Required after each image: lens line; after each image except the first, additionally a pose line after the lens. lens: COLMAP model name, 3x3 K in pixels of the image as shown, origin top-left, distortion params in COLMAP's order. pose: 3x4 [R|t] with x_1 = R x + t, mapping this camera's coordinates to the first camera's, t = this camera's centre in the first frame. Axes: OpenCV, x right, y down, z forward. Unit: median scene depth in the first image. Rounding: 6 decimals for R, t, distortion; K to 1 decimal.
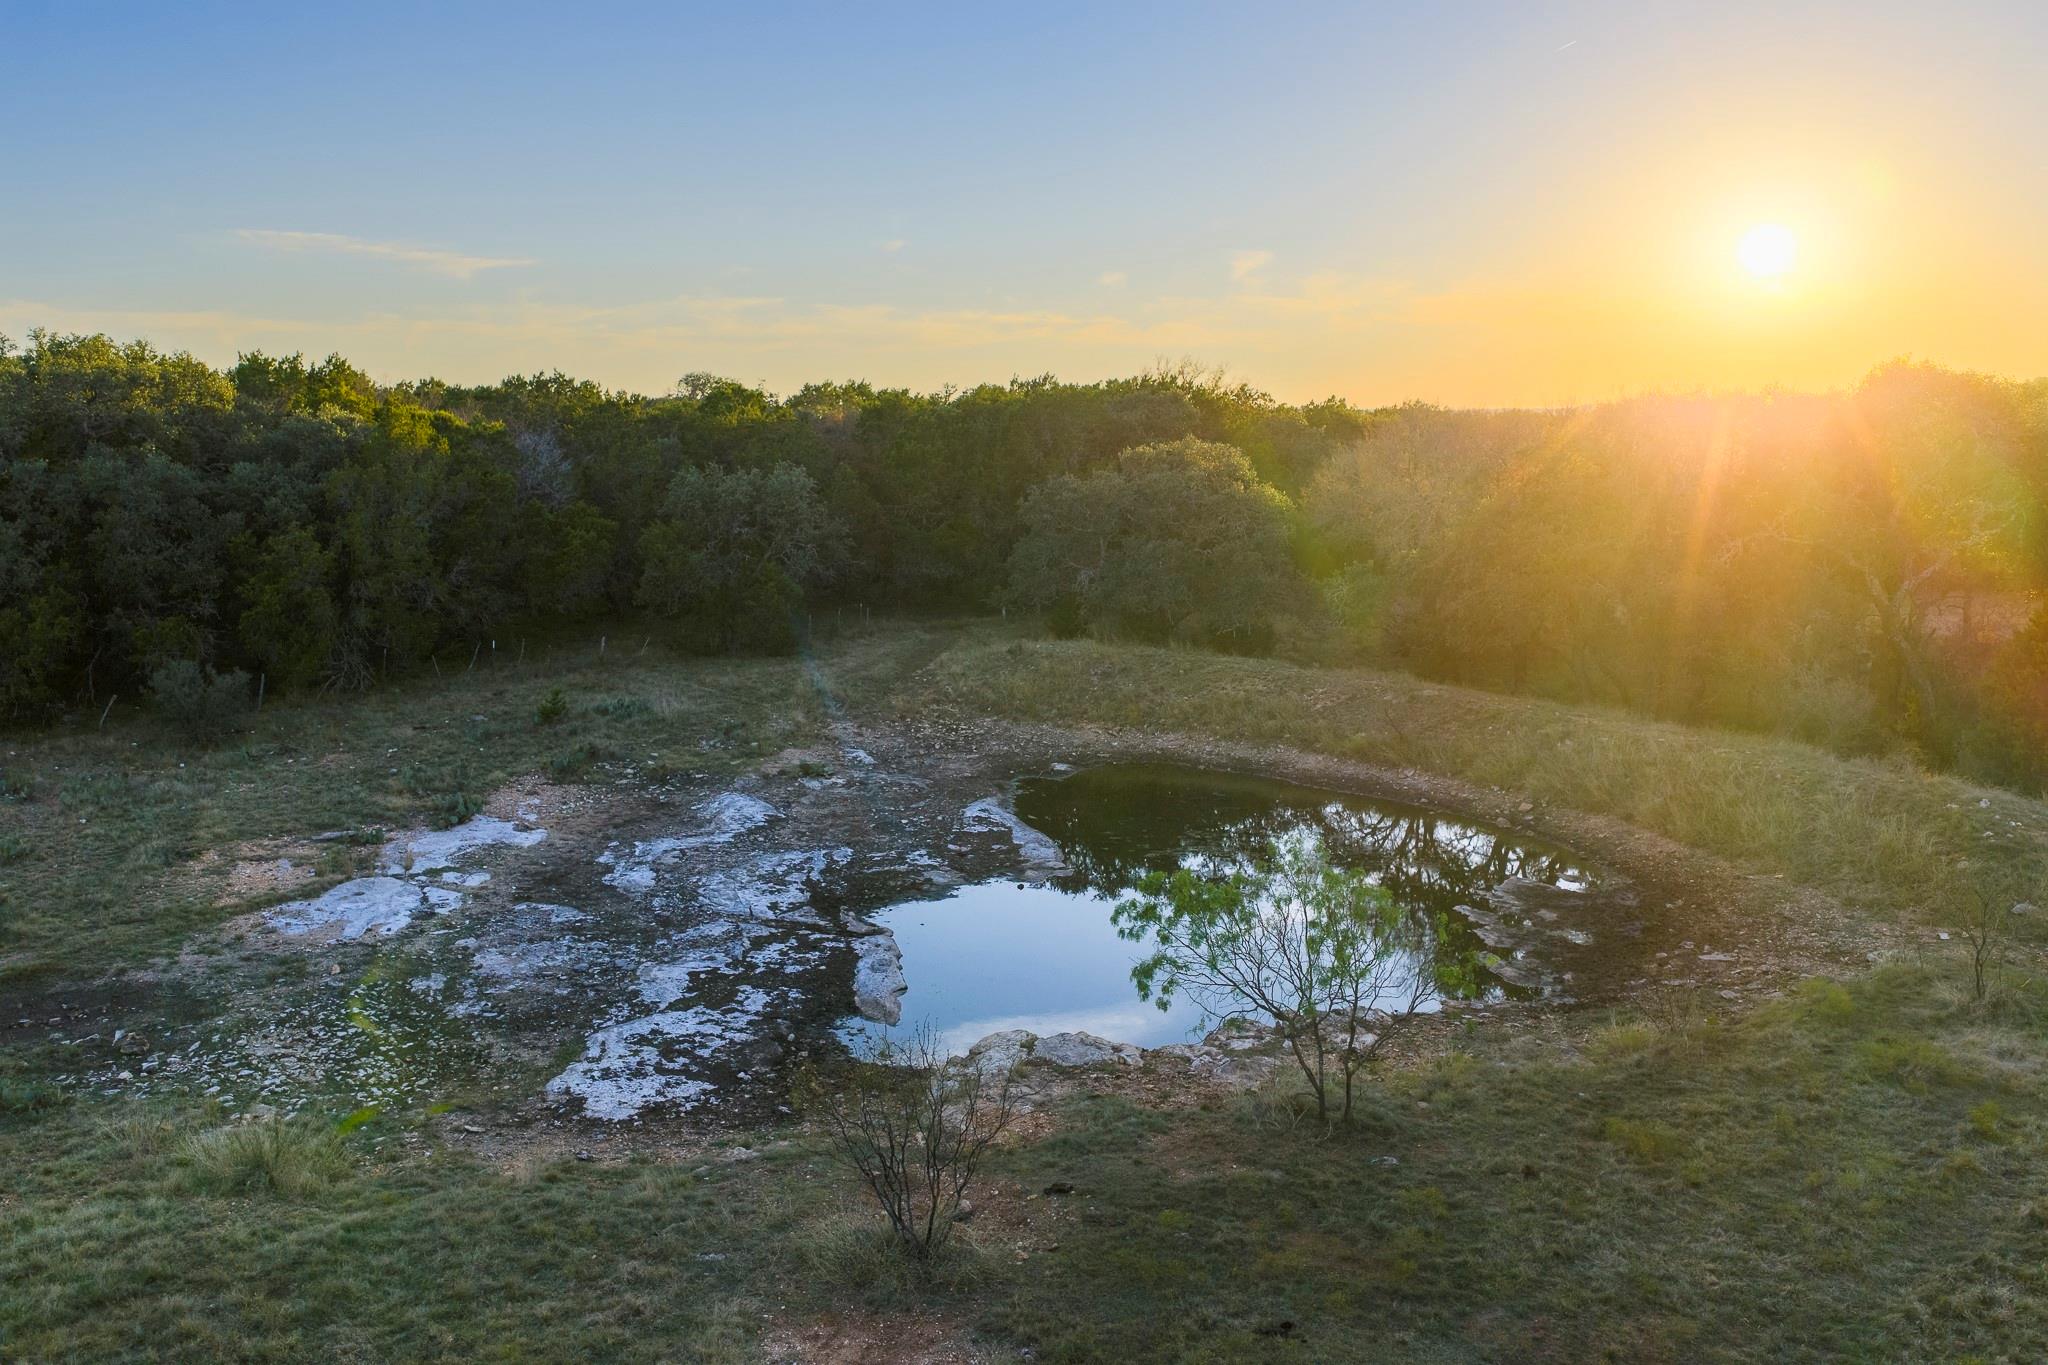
lens RADIAL K [[1683.0, 0, 1024.0], [0, 1683.0, 682.5], [0, 0, 1]] dist [0.021547, -0.040775]
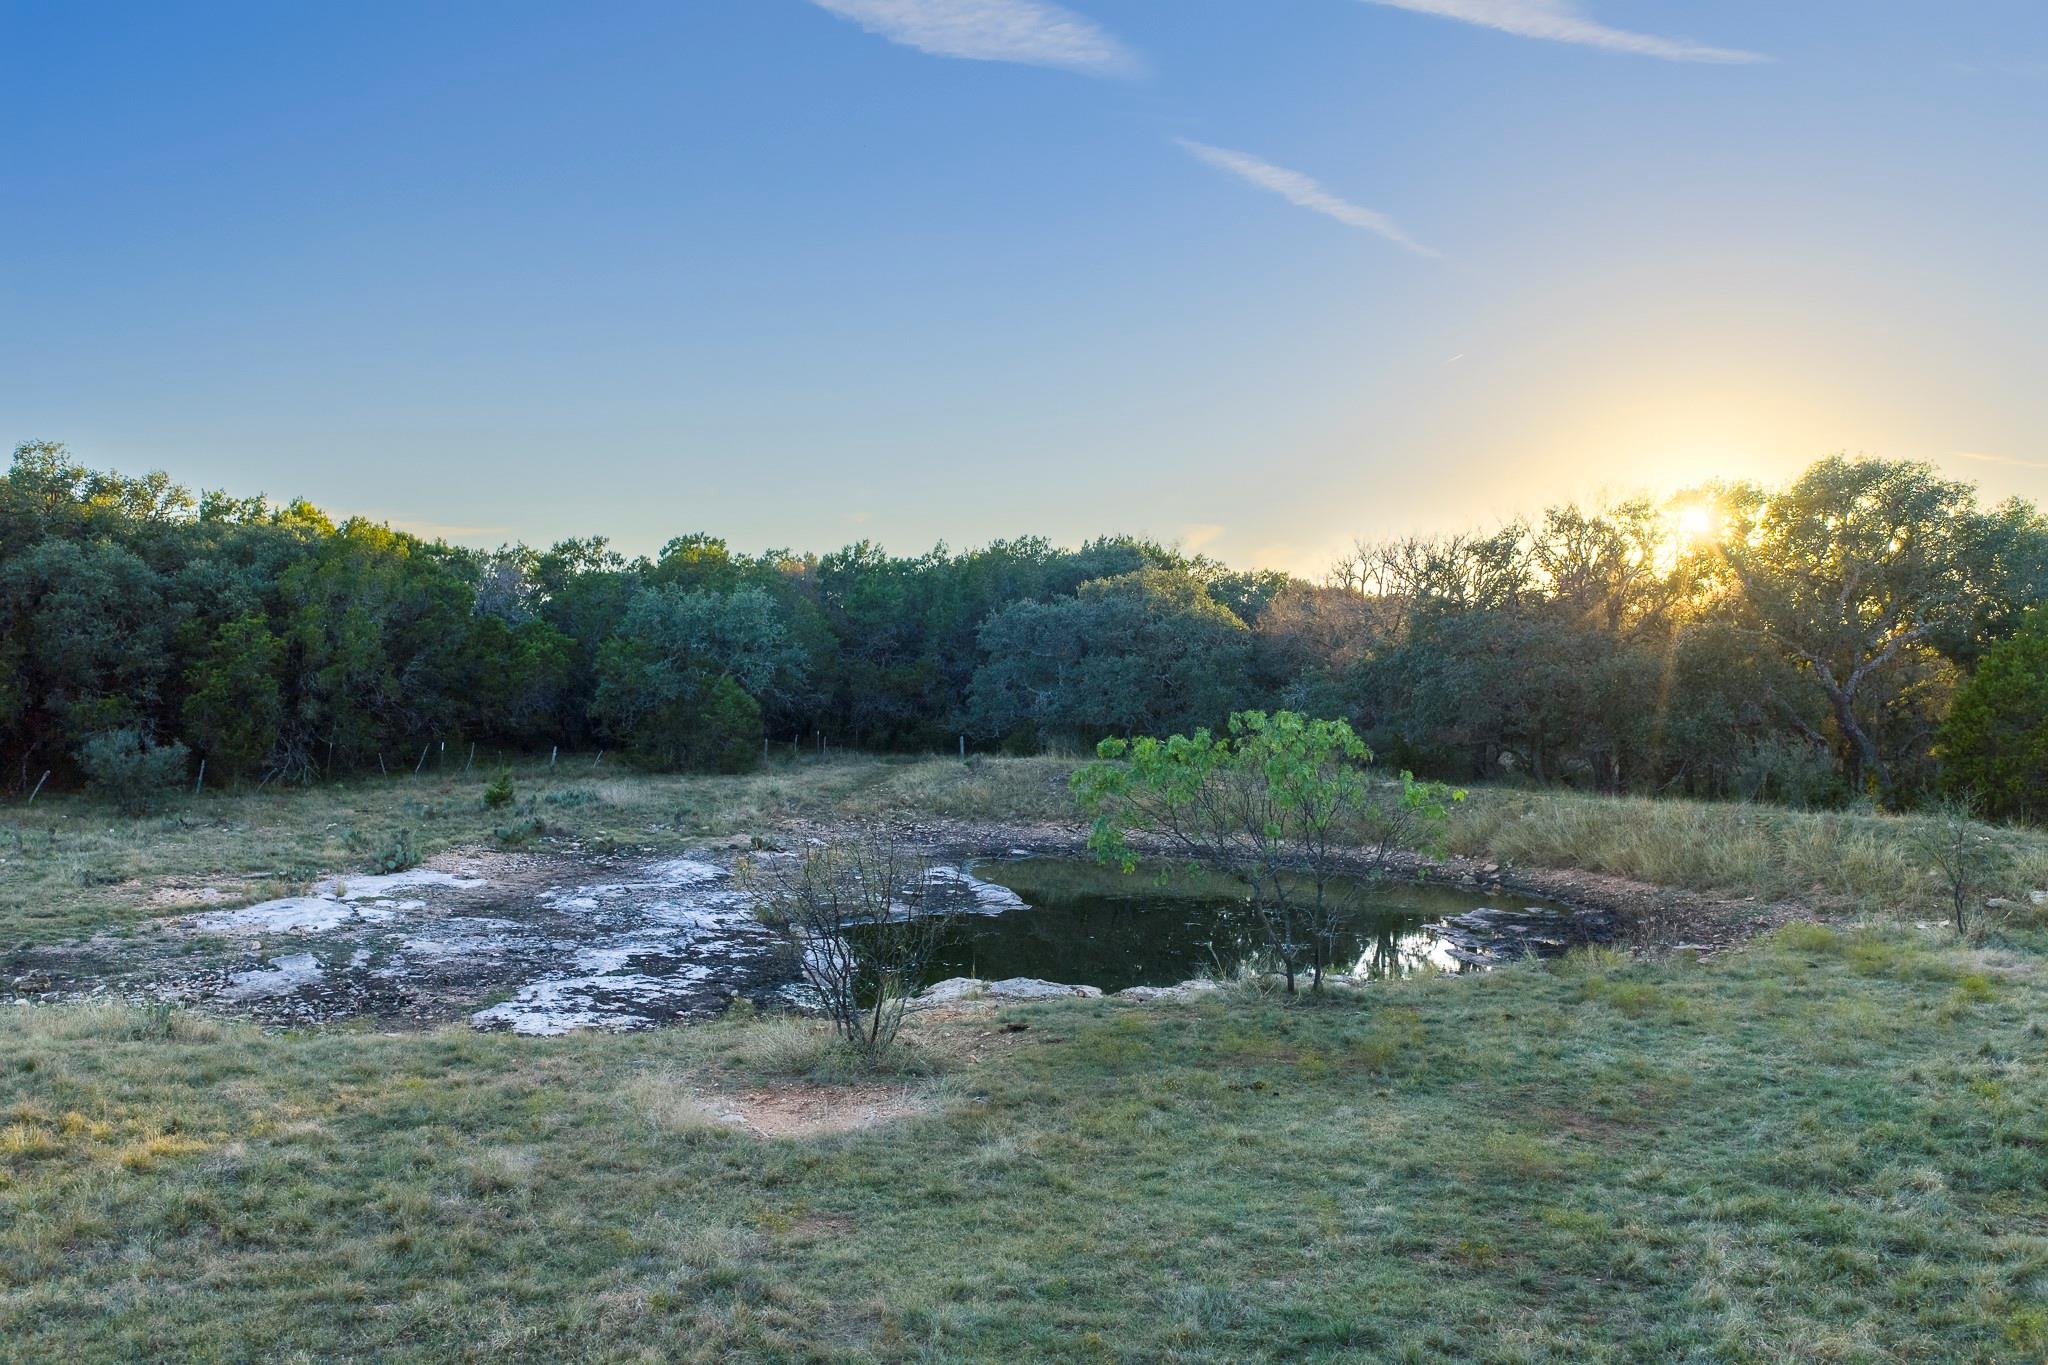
lens RADIAL K [[1683.0, 0, 1024.0], [0, 1683.0, 682.5], [0, 0, 1]] dist [0.021547, -0.040775]
pose [[0.999710, 0.004449, 0.023672, 0.001587], [-0.000723, 0.987895, -0.155123, 0.137275], [-0.024076, 0.155061, 0.987611, 0.021096]]
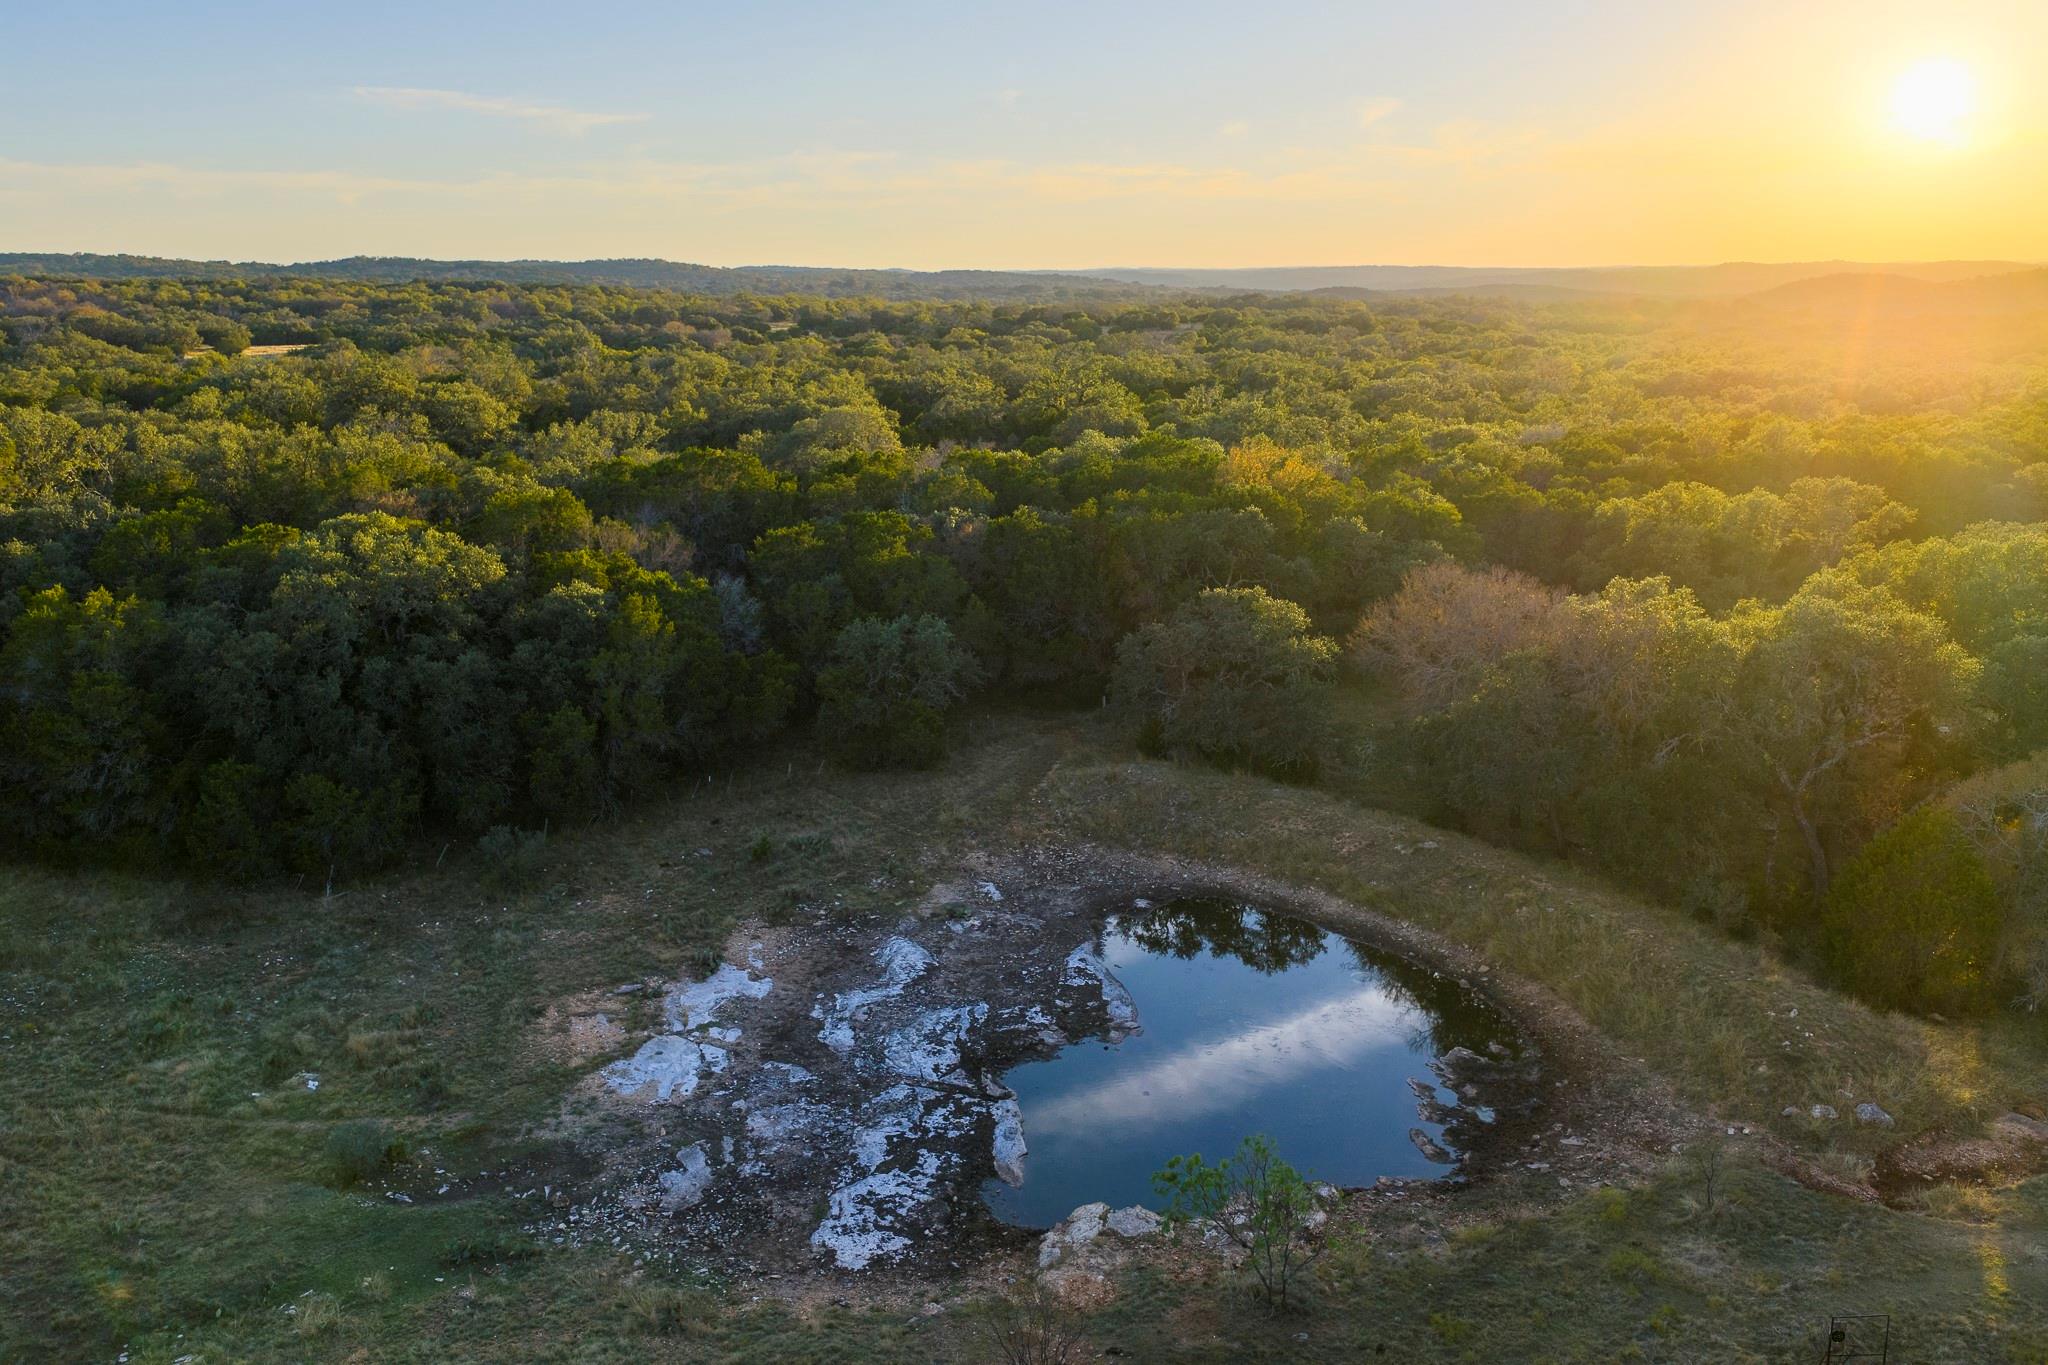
lens RADIAL K [[1683.0, 0, 1024.0], [0, 1683.0, 682.5], [0, 0, 1]] dist [0.021547, -0.040775]
pose [[0.997745, 0.011200, -0.066183, 0.019569], [-0.005813, 0.996694, 0.081042, -0.300117], [0.066871, -0.080475, 0.994511, -0.399798]]
